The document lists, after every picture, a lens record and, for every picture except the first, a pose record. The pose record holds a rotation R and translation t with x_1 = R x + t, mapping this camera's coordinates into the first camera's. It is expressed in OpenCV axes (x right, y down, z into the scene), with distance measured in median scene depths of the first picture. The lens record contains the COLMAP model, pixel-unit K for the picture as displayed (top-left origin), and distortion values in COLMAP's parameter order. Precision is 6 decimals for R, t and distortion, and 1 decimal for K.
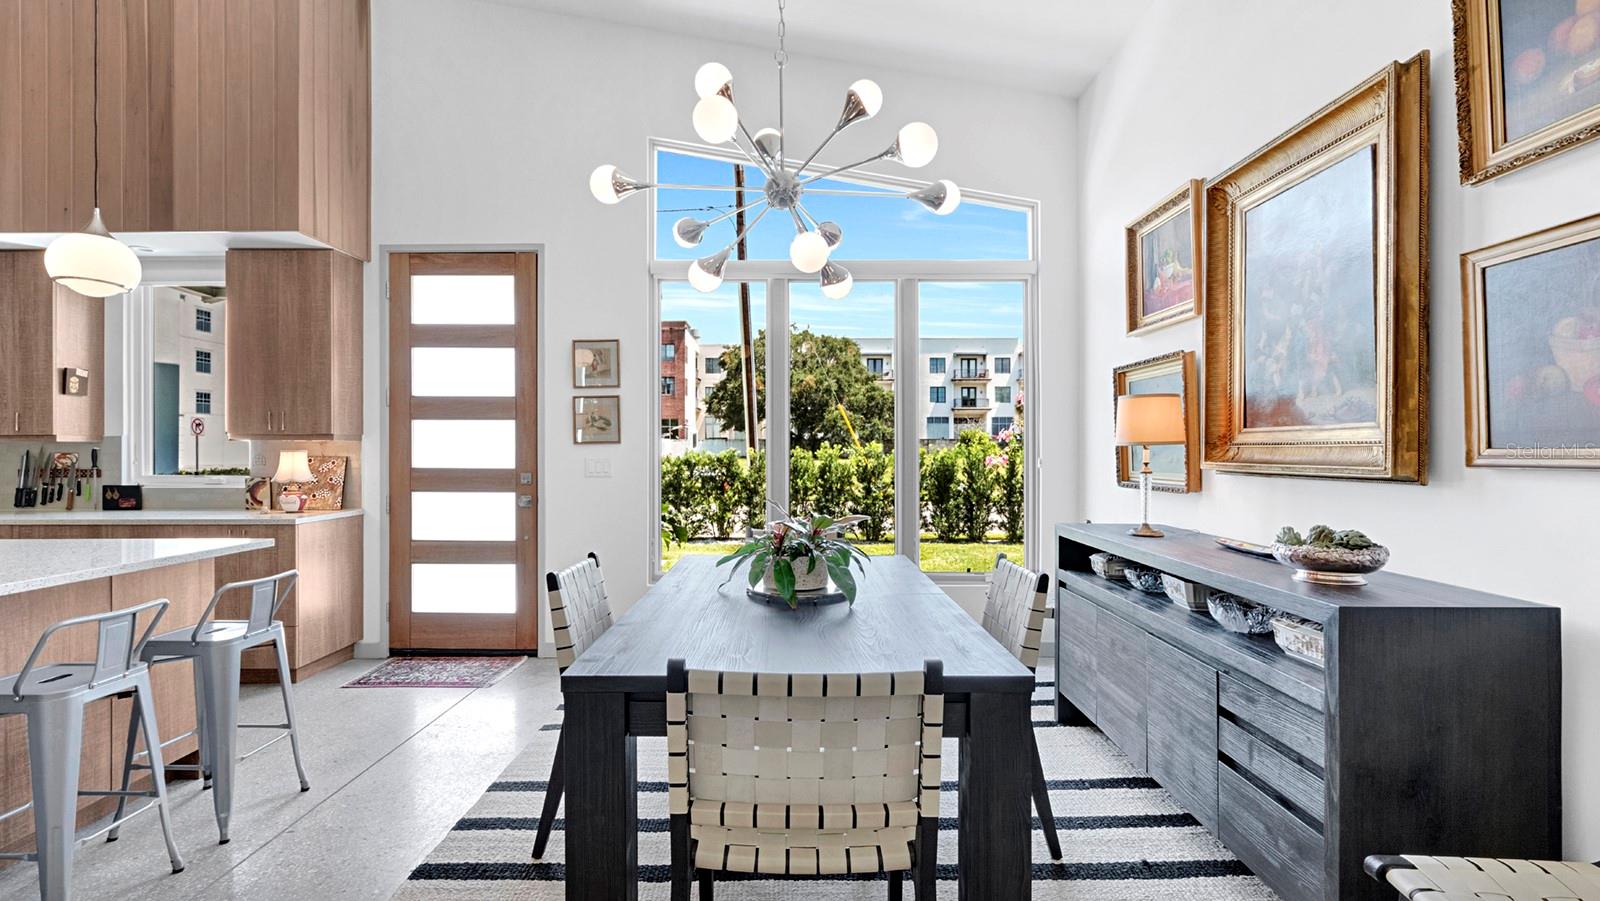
lens RADIAL K [[761.5, 0, 791.6], [0, 761.5, 445.9], [0, 0, 1]] dist [-0.001938, 0.000836]
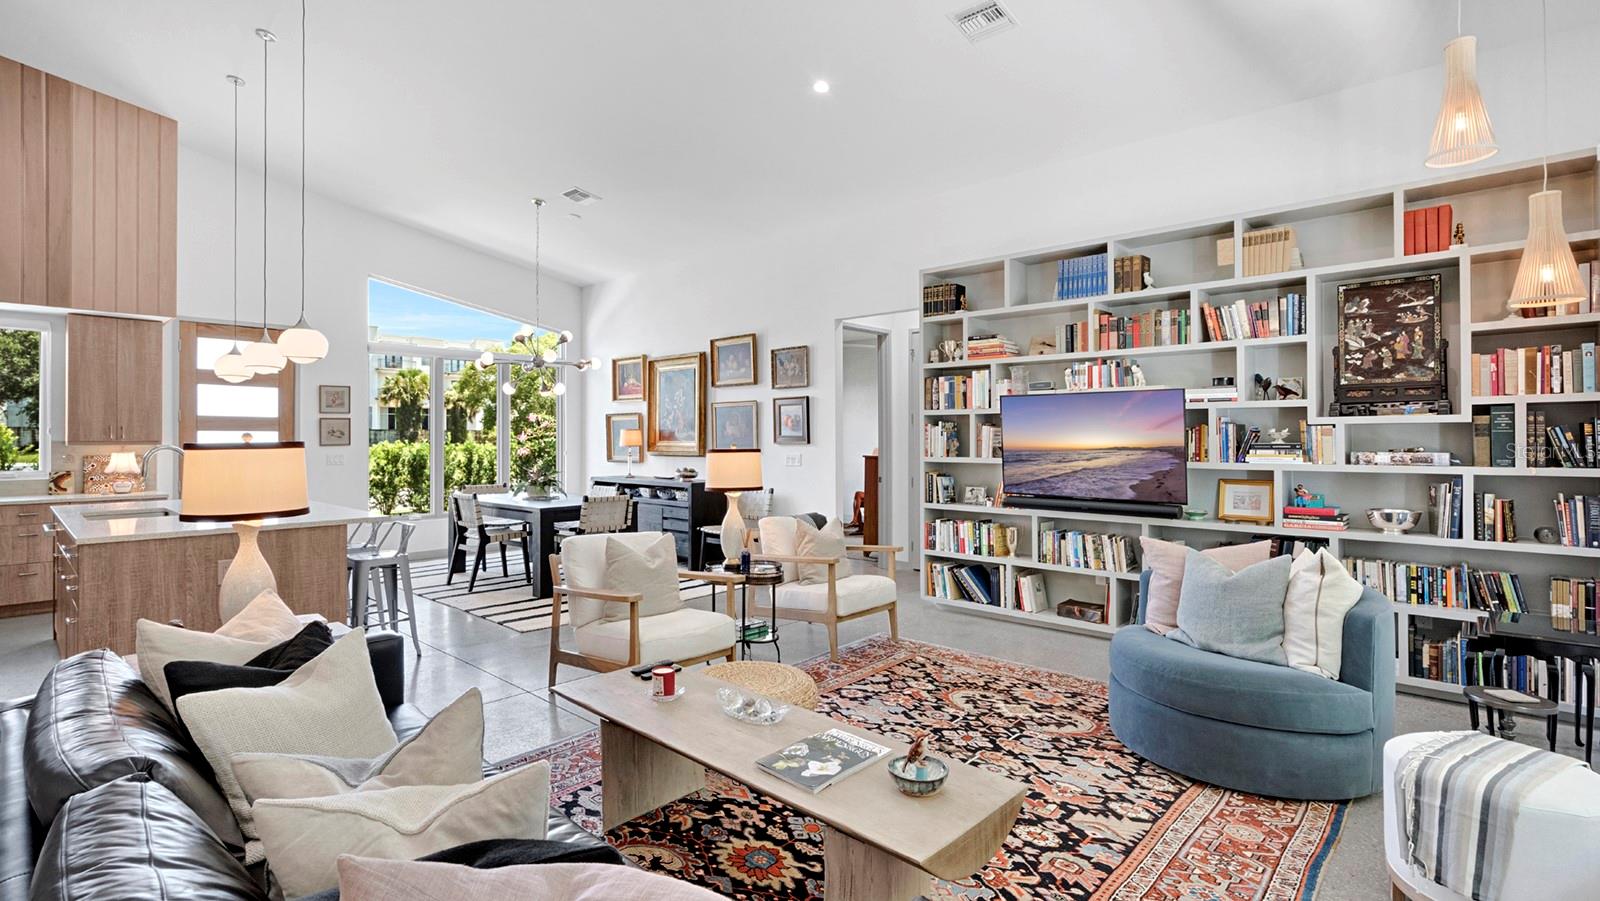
lens RADIAL K [[742.7, 0, 777.3], [0, 742.7, 435.1], [0, 0, 1]] dist [0.001585, 0.000596]
pose [[0.691284, 0.002656, 0.722578, -0.787162], [-0.002515, 0.999996, -0.001271, -0.026910], [-0.722579, -0.000939, 0.691288, -0.901513]]
